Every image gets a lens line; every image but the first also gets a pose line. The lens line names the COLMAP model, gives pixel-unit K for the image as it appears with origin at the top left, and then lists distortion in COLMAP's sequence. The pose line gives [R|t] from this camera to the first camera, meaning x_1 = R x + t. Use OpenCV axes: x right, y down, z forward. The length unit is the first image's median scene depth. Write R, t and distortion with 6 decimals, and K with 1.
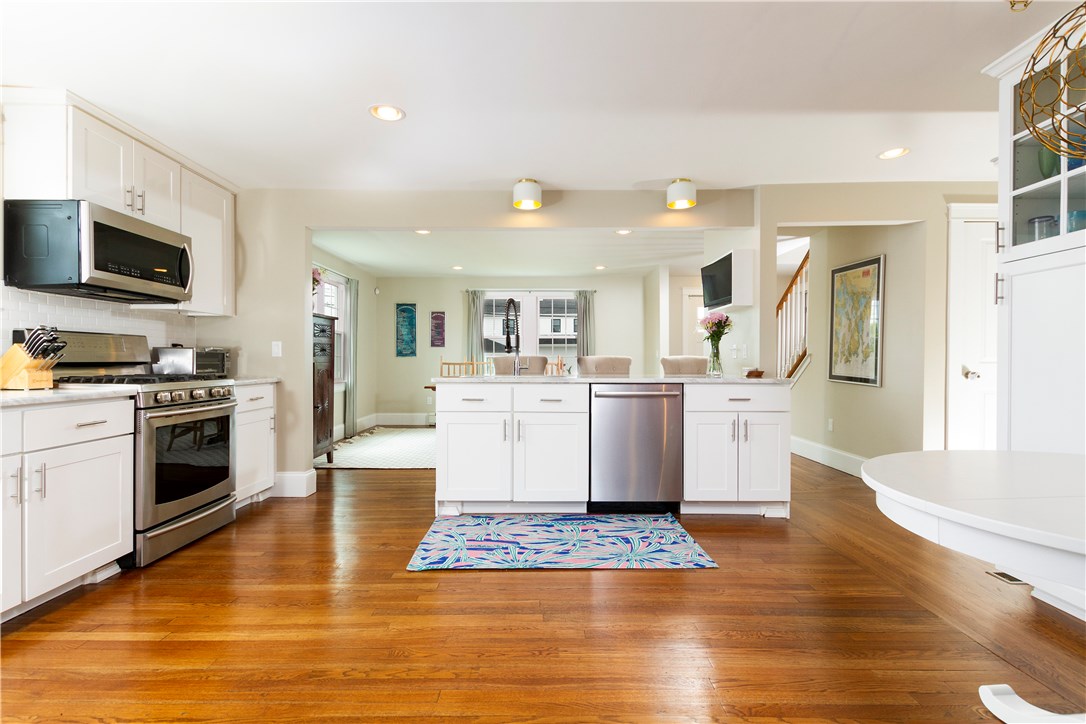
lens RADIAL K [[516.9, 0, 539.4], [0, 516.9, 363.6], [0, 0, 1]] dist [0.011235, -0.000444]
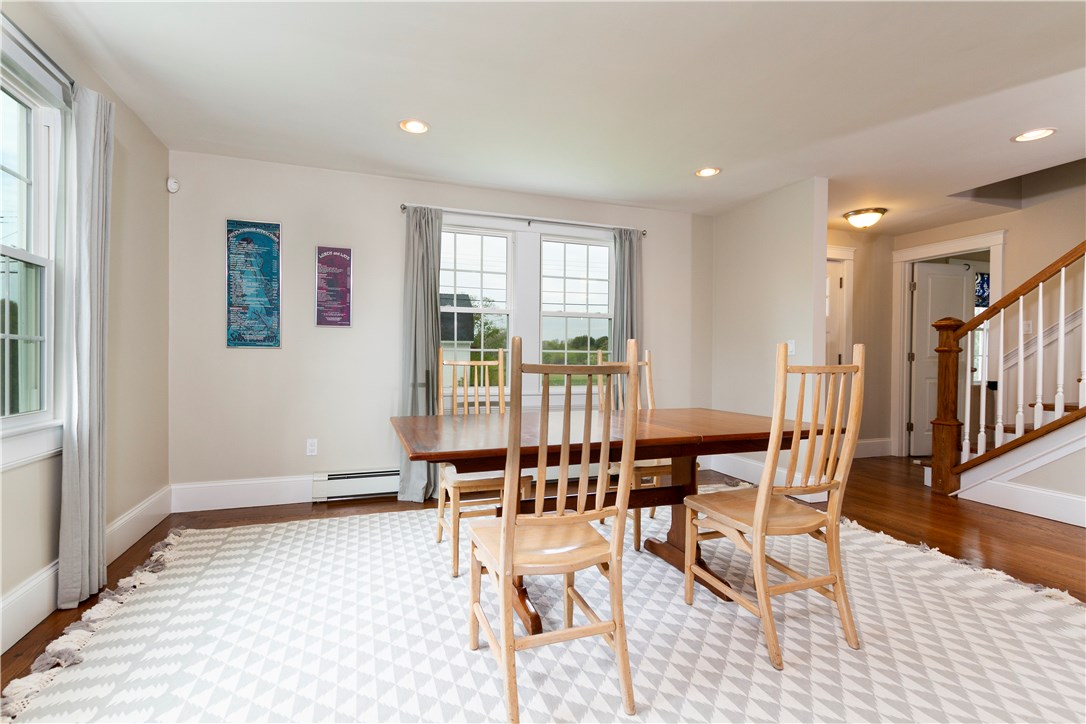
lens RADIAL K [[516.9, 0, 543.1], [0, 516.9, 358.7], [0, 0, 1]] dist [0.011235, -0.000444]
pose [[0.941022, 0.004166, 0.338320, -0.177870], [-0.003094, 0.999988, -0.003708, -0.003248], [-0.338331, 0.002443, 0.941024, 0.519709]]
